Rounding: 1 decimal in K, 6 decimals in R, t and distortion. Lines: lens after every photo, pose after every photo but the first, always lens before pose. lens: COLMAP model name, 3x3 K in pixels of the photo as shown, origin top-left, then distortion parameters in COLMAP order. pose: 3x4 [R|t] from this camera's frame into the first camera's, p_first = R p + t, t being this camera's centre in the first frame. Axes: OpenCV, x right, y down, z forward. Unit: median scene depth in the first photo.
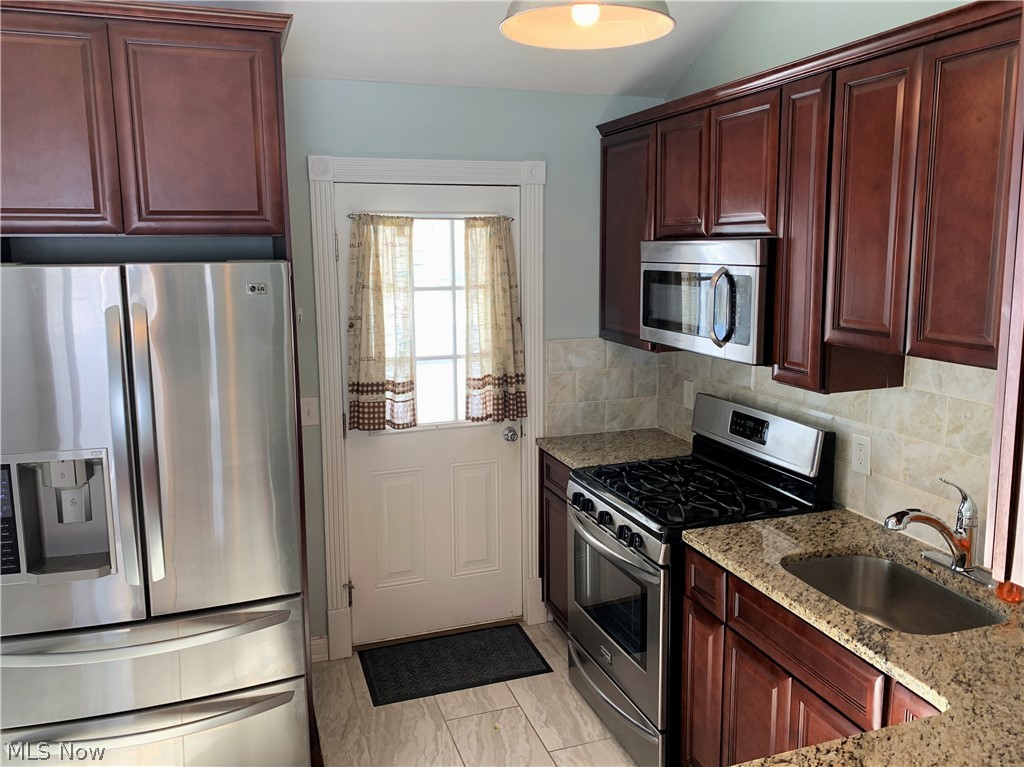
lens RADIAL K [[803.0, 0, 513.6], [0, 803.0, 377.6], [0, 0, 1]] dist [0.016429, -0.014340]
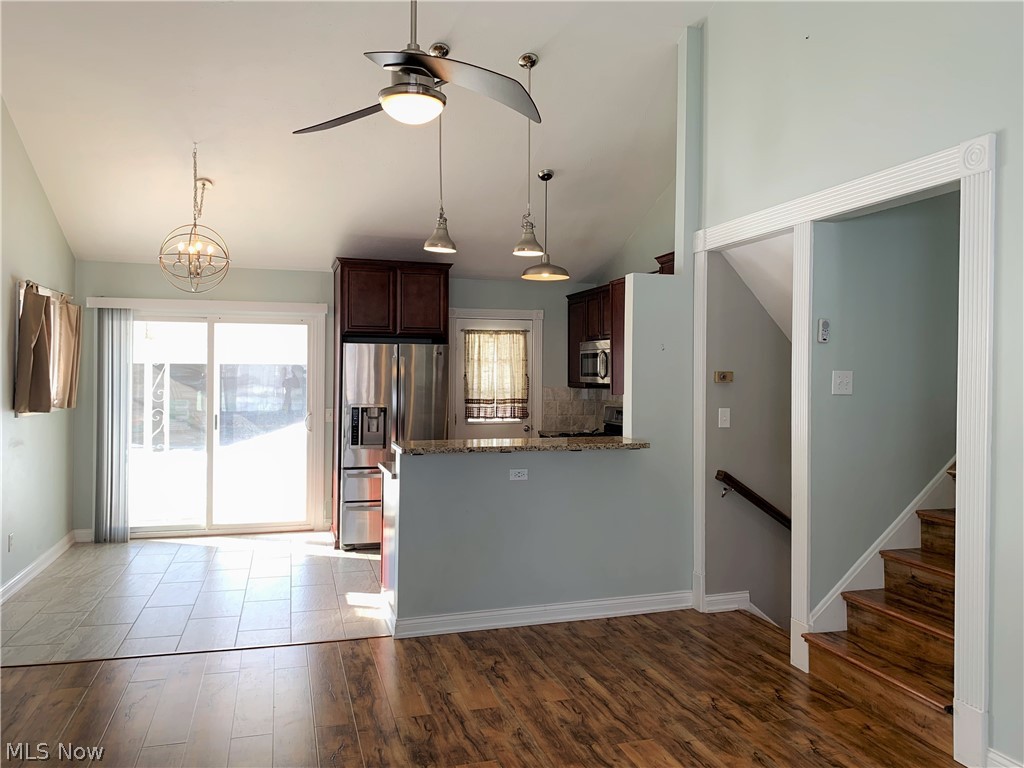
lens RADIAL K [[803.0, 0, 512.7], [0, 803.0, 384.0], [0, 0, 1]] dist [0.016429, -0.014340]
pose [[0.998784, 0.014977, -0.046964, 0.069467], [-0.021986, 0.988065, -0.152461, 0.337661], [0.044120, 0.153308, 0.987193, -1.426952]]
